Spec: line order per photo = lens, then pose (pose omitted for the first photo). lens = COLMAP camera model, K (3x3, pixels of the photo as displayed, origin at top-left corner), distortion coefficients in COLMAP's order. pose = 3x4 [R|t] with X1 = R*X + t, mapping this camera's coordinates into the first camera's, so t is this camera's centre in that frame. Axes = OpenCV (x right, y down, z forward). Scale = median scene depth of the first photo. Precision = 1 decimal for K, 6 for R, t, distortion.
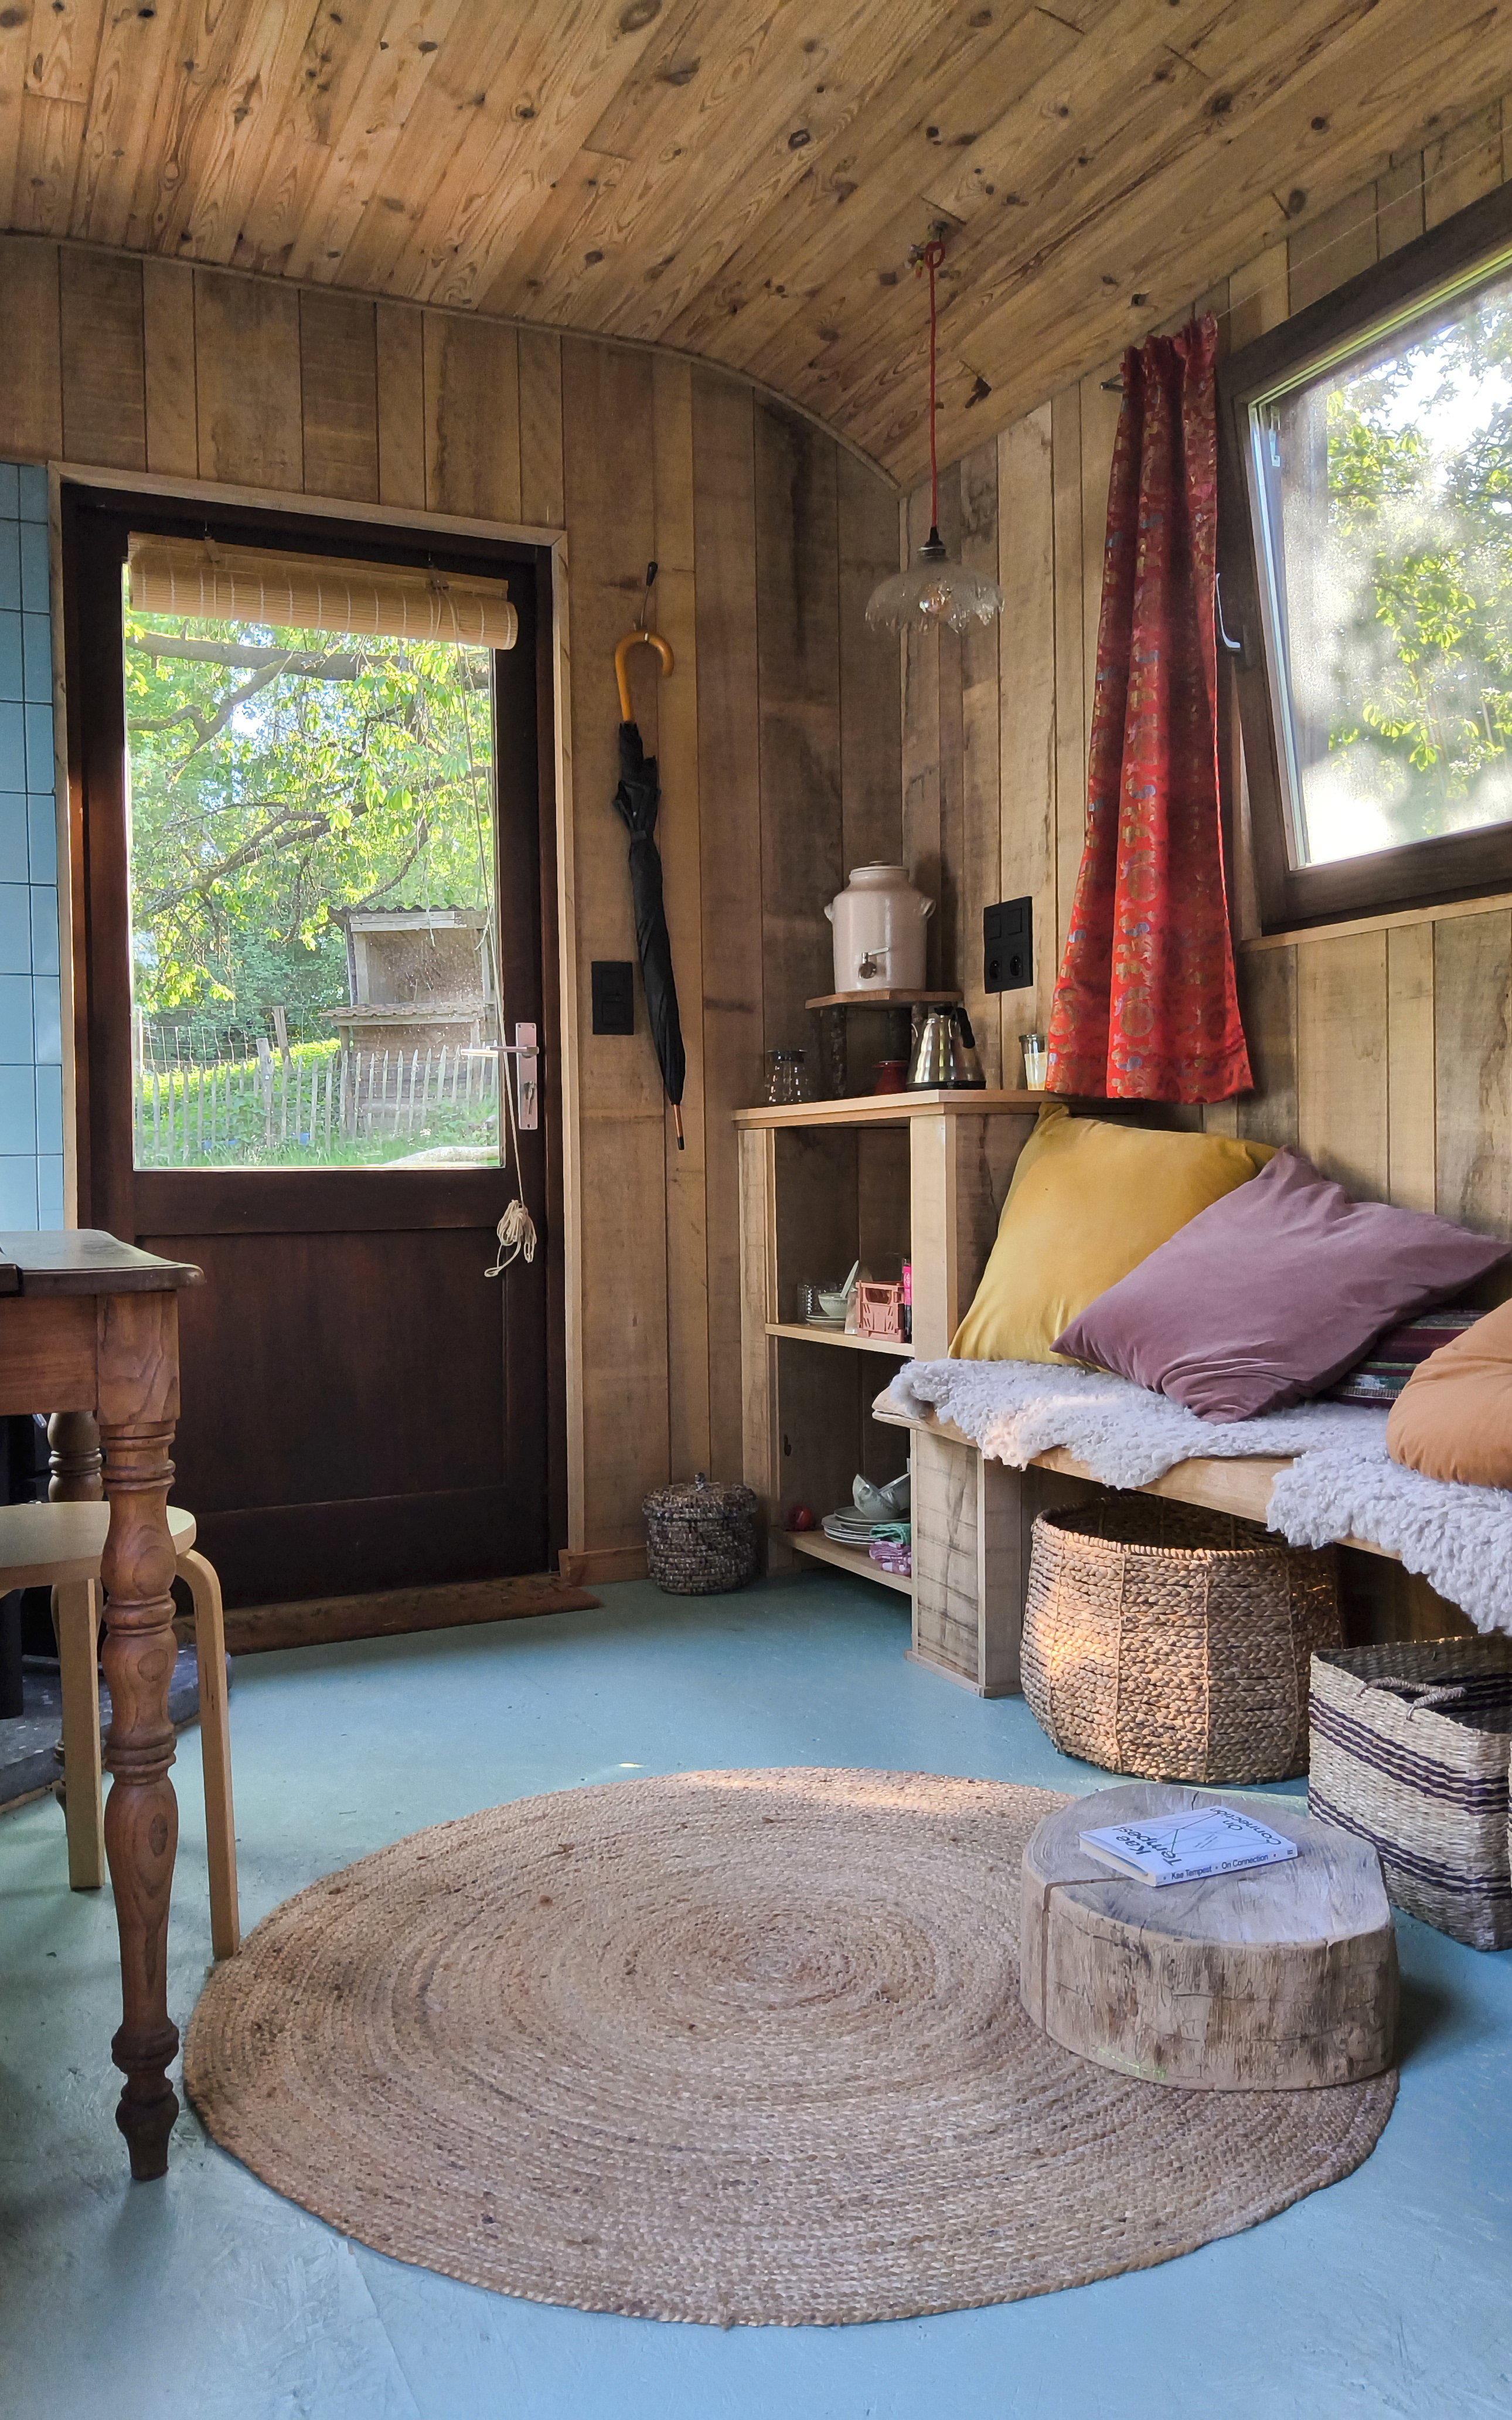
lens RADIAL K [[1820.9, 0, 756.0], [0, 1820.9, 1210.0], [0, 0, 1]] dist [-0.008816, -0.004925]
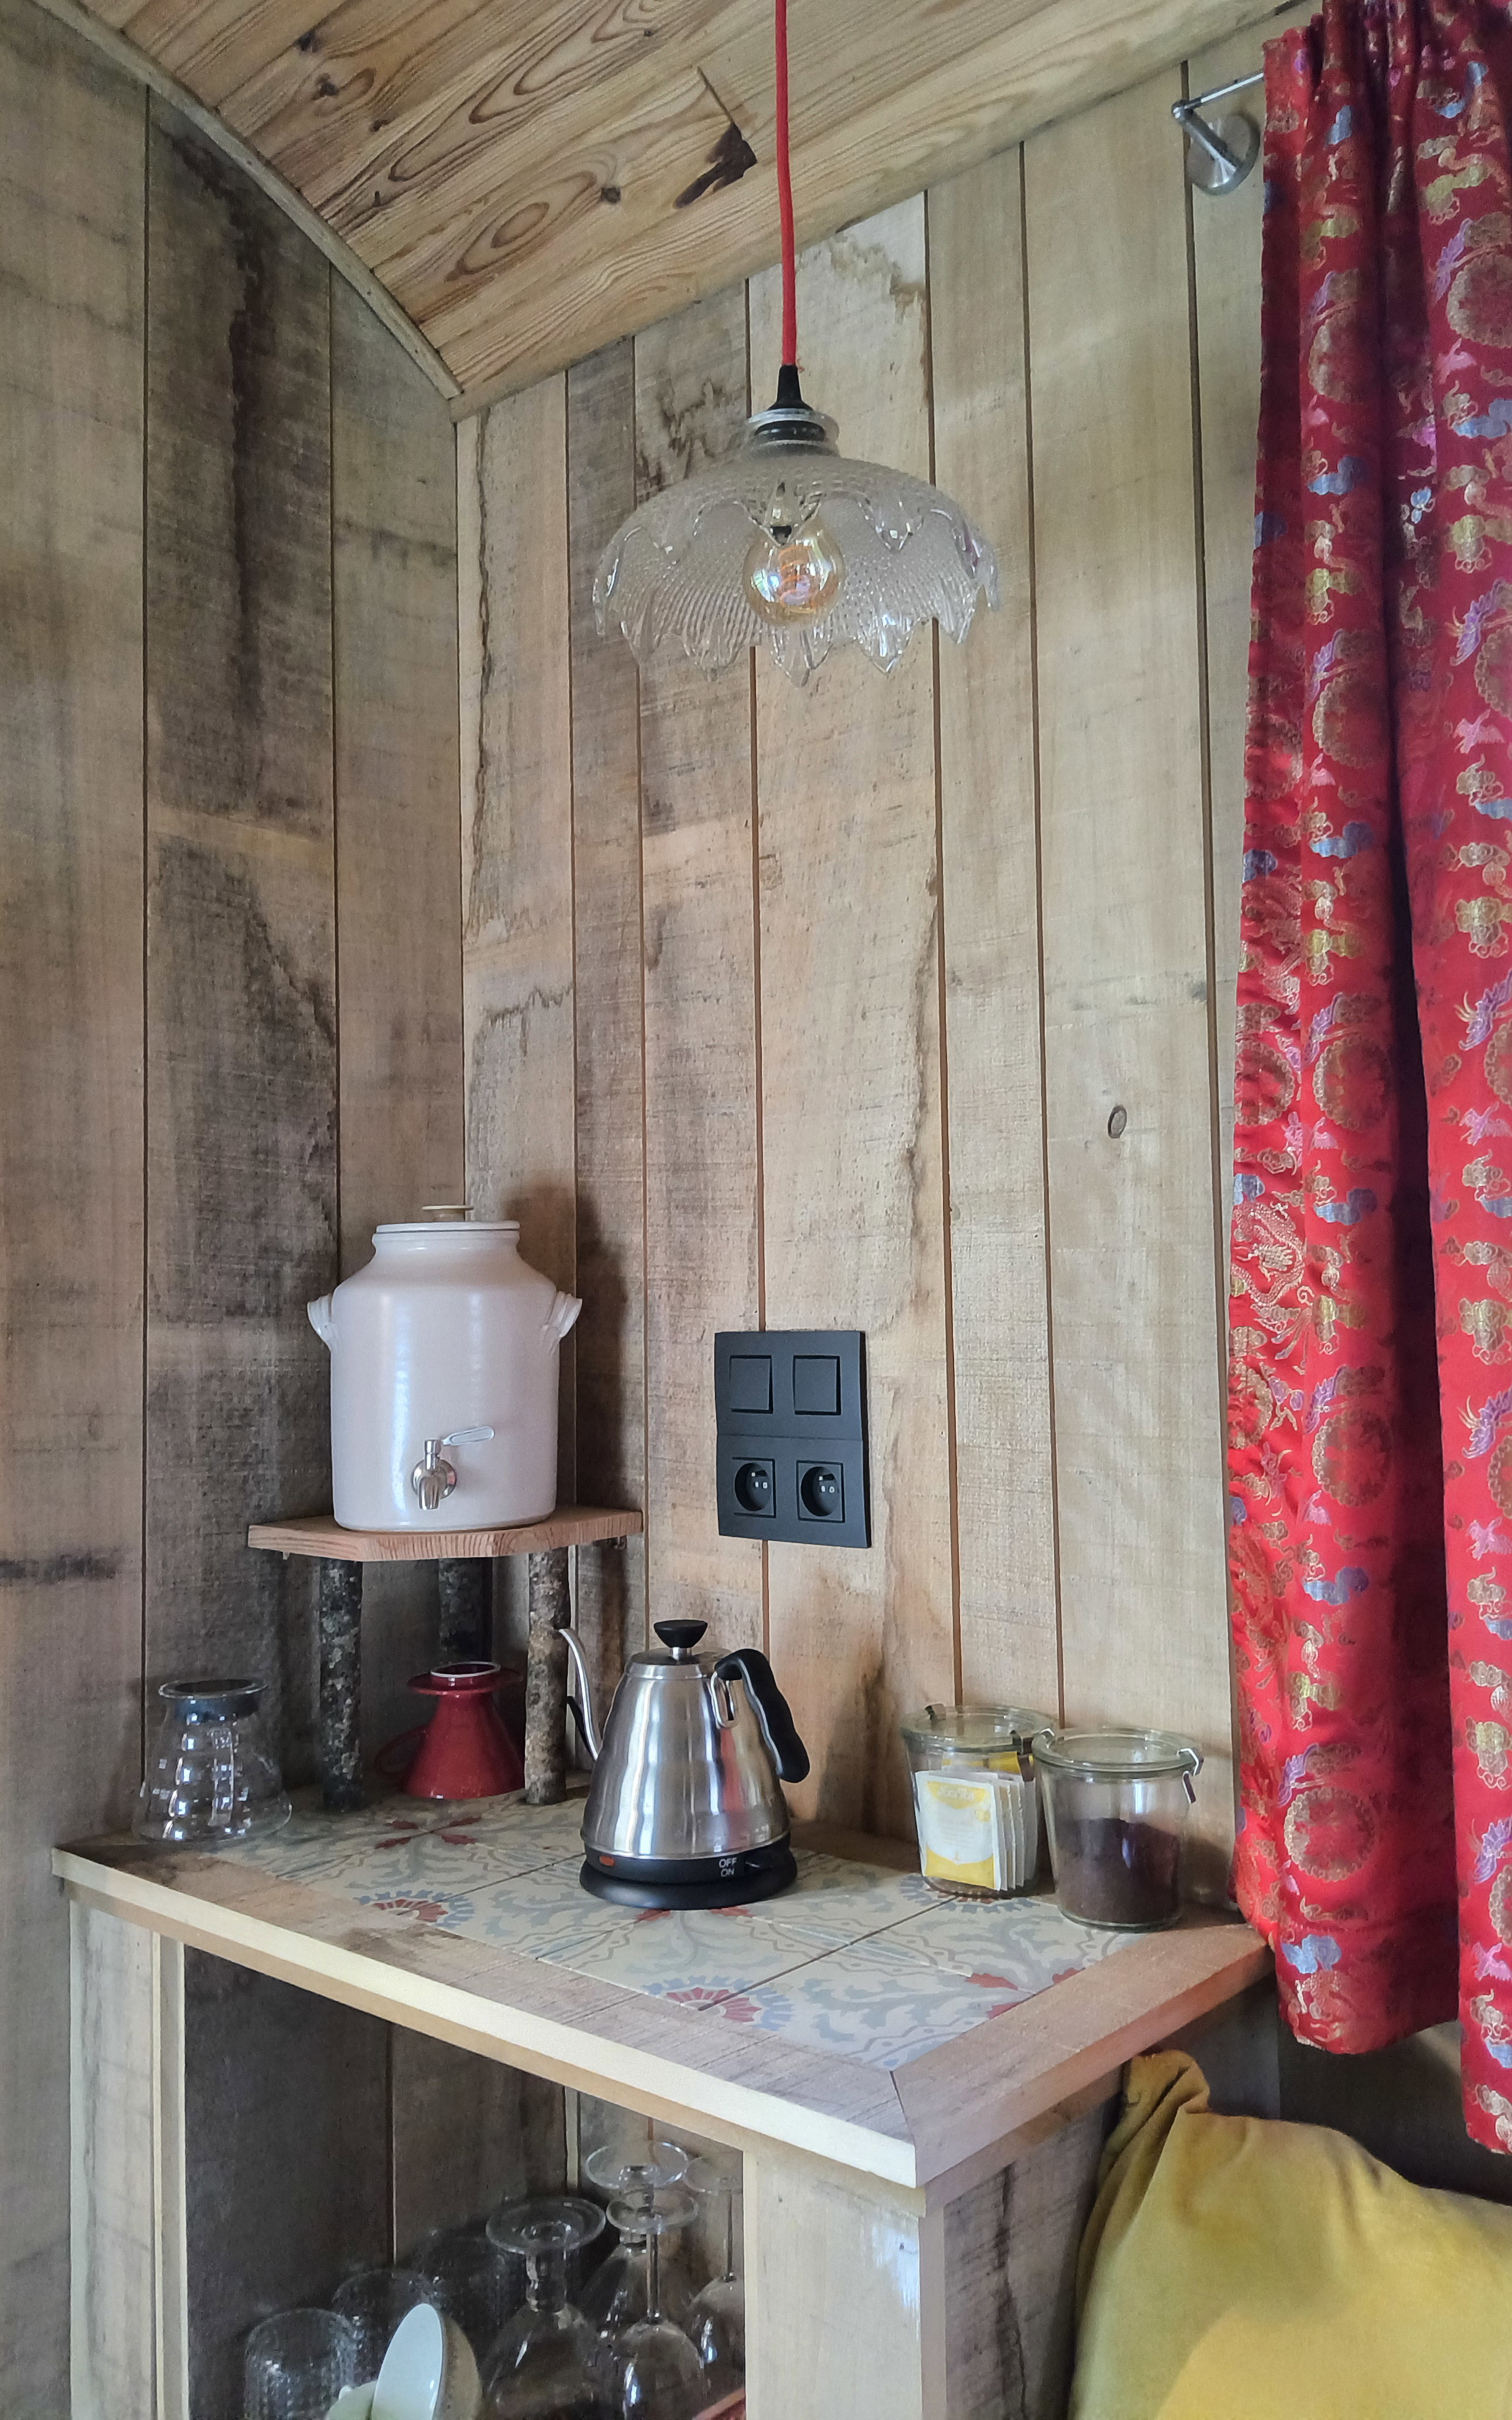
lens RADIAL K [[1844.5, 0, 844.0], [0, 1844.5, 1195.2], [0, 0, 1]] dist [0.098578, -0.182339]
pose [[0.906696, 0.024796, 0.421056, -0.031076], [0.014582, 0.995831, -0.090047, -0.151876], [-0.421533, 0.087785, 0.902554, 0.562391]]
